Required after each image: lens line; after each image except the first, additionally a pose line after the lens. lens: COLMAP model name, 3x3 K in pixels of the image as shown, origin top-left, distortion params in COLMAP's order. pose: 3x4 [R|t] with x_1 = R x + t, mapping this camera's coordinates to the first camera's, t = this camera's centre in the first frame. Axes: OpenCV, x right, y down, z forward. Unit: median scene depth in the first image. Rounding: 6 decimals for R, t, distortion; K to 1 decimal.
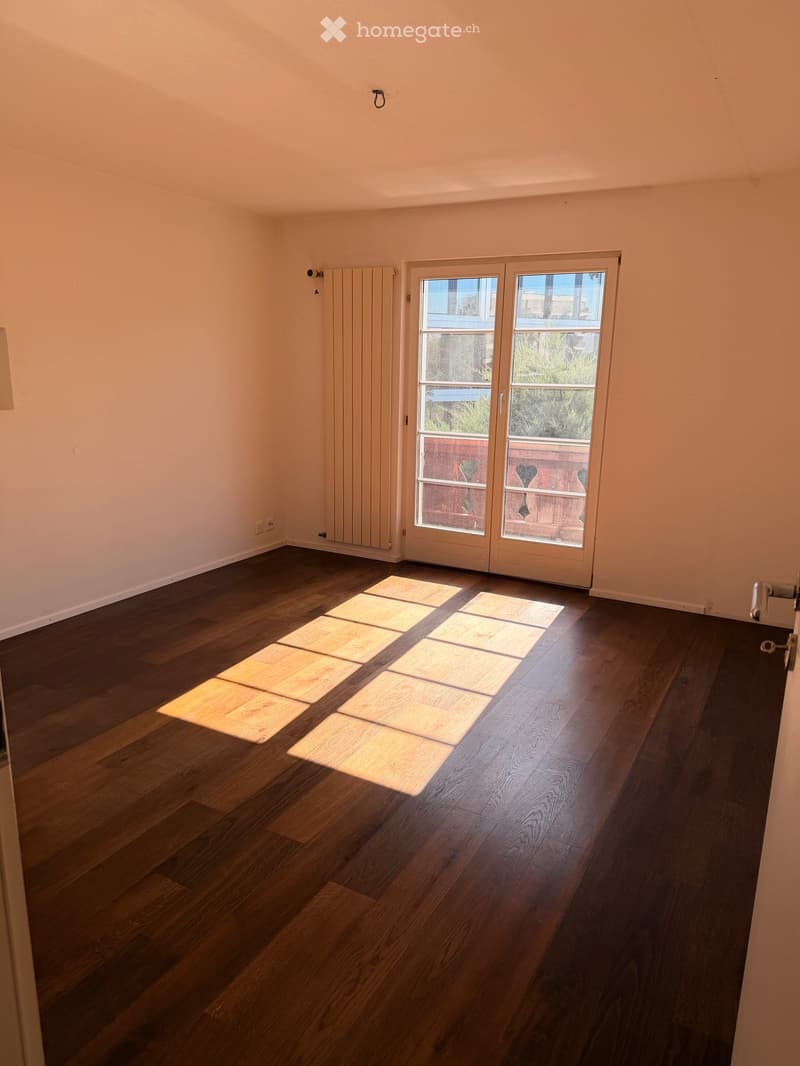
lens RADIAL K [[761.6, 0, 398.8], [0, 761.6, 536.1], [0, 0, 1]] dist [-0.007565, -0.000775]
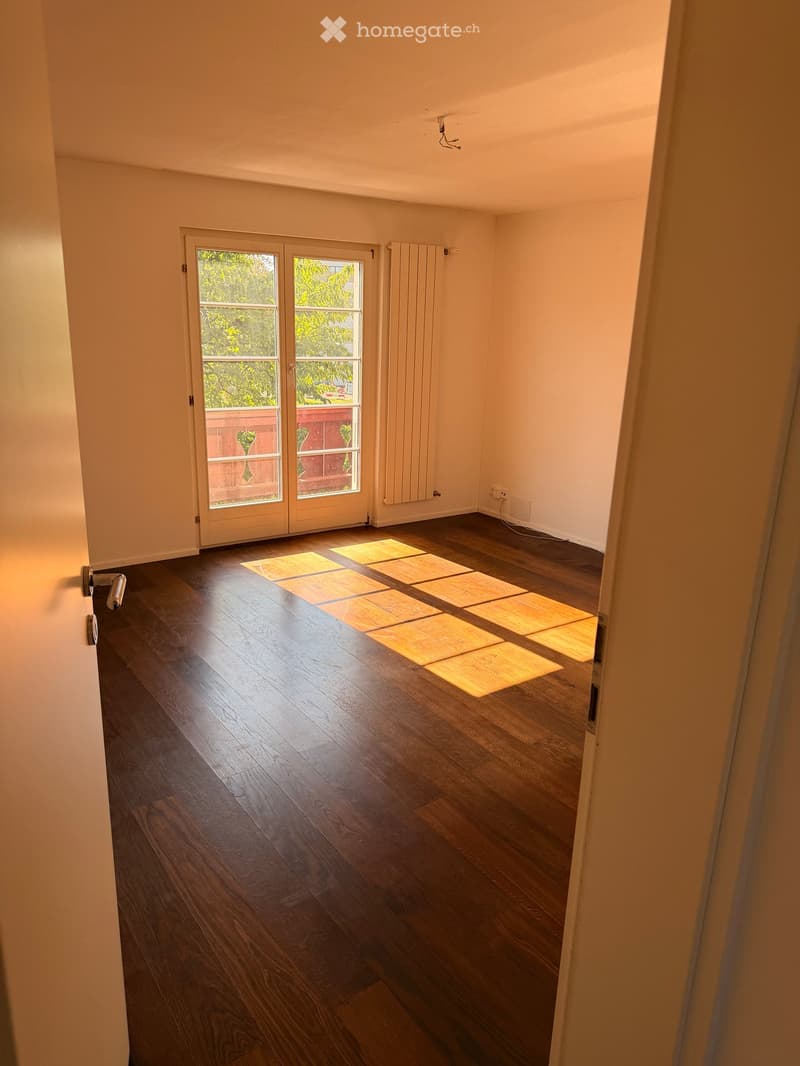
lens RADIAL K [[761.6, 0, 398.2], [0, 761.6, 531.9], [0, 0, 1]] dist [-0.007565, -0.000775]
pose [[0.436257, -0.247029, 0.865249, -0.787460], [0.191727, 0.965016, 0.178844, -0.125422], [-0.879159, 0.087870, 0.468357, 0.389458]]
